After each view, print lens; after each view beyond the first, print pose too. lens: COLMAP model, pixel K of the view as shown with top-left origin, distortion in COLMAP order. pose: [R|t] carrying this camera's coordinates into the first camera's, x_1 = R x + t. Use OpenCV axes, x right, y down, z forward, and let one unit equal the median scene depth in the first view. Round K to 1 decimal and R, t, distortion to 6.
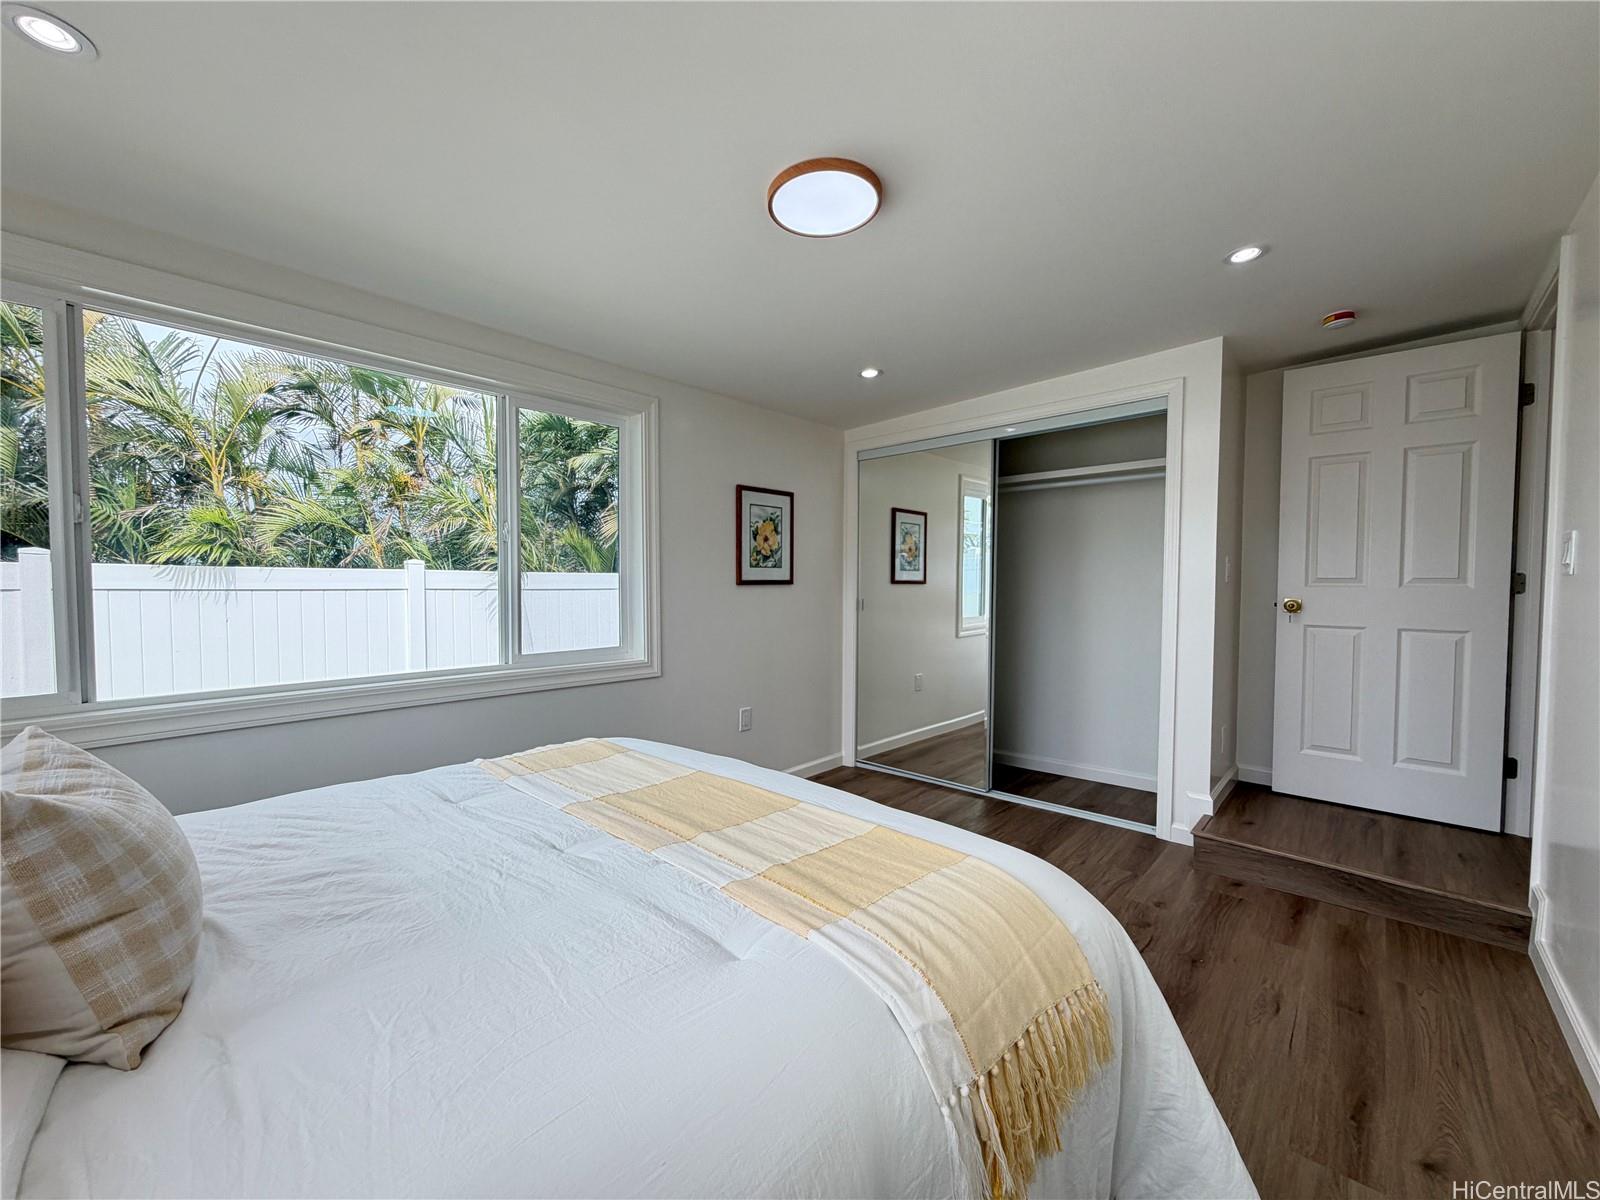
lens RADIAL K [[636.6, 0, 800.0], [0, 636.6, 600.5], [0, 0, 1]] dist [-0.001328, 0.000098]
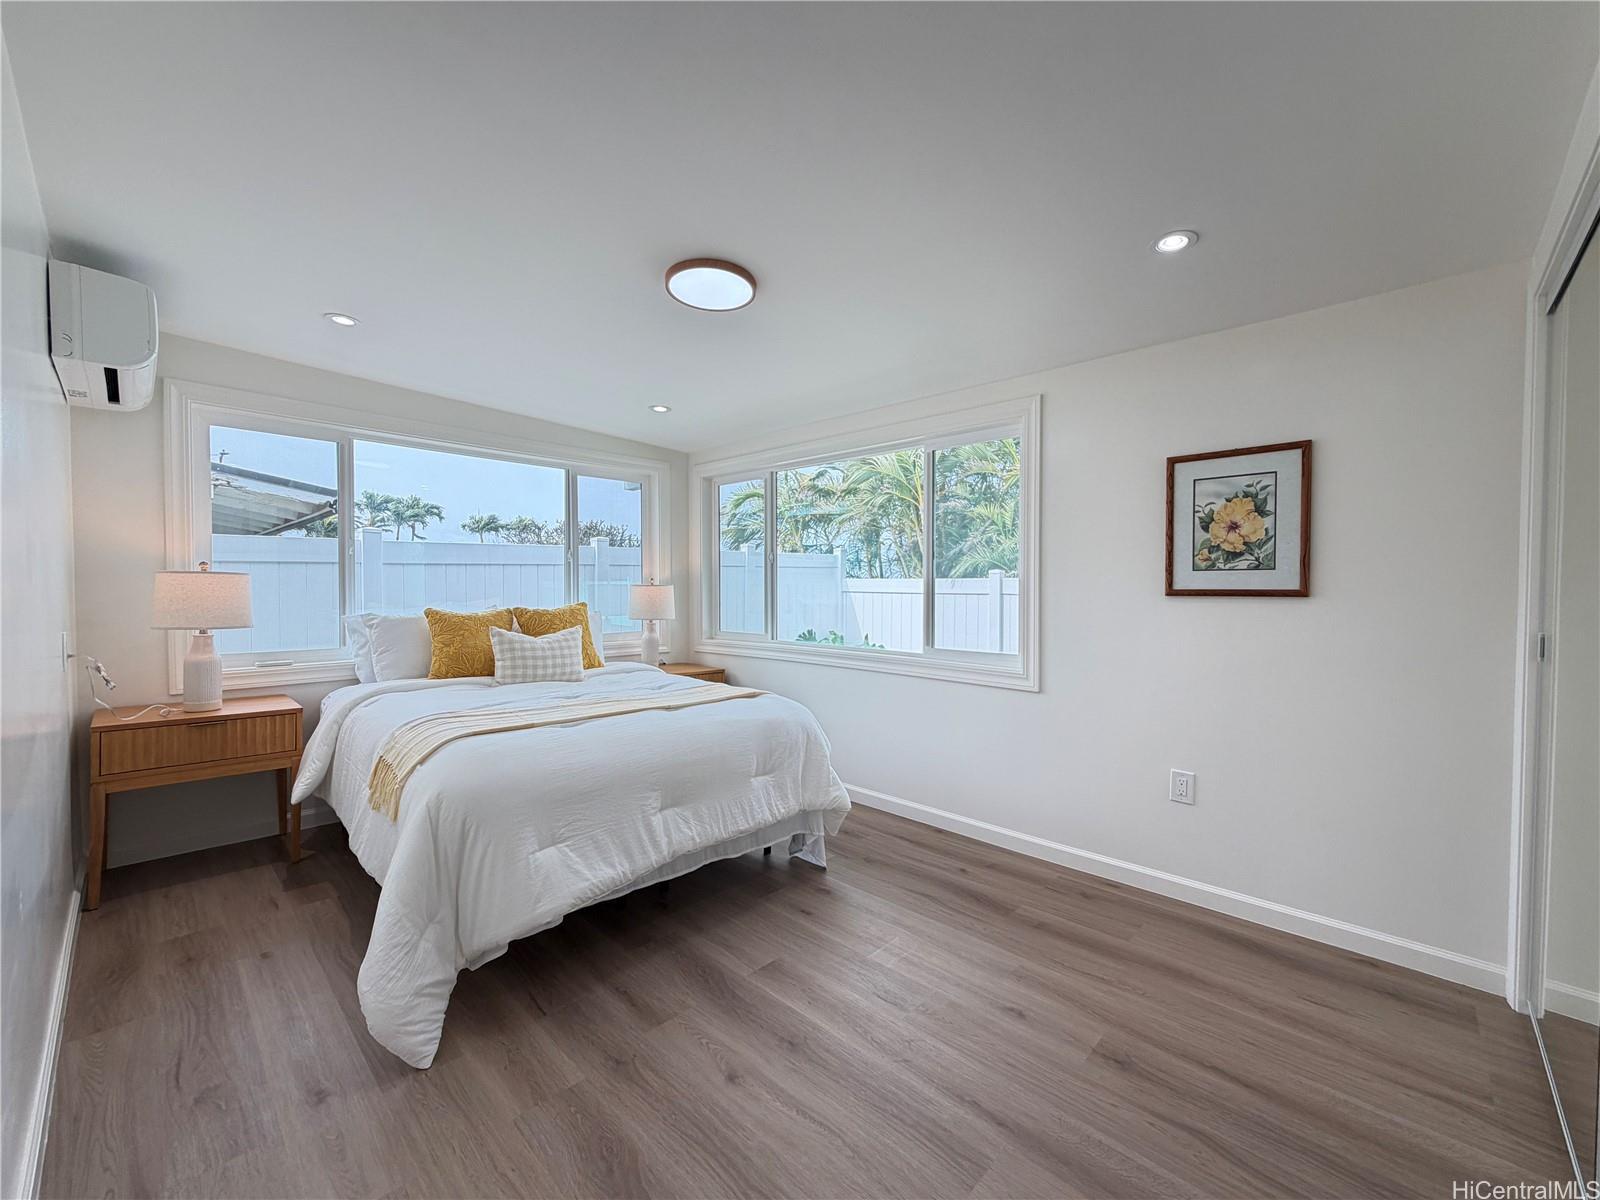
lens RADIAL K [[636.6, 0, 799.9], [0, 636.6, 603.4], [0, 0, 1]] dist [-0.001328, 0.000098]
pose [[-0.006930, 0.025842, -0.999642, 0.609615], [-0.037084, 0.998972, 0.026081, -0.018458], [0.999288, 0.037252, -0.005964, 0.566917]]
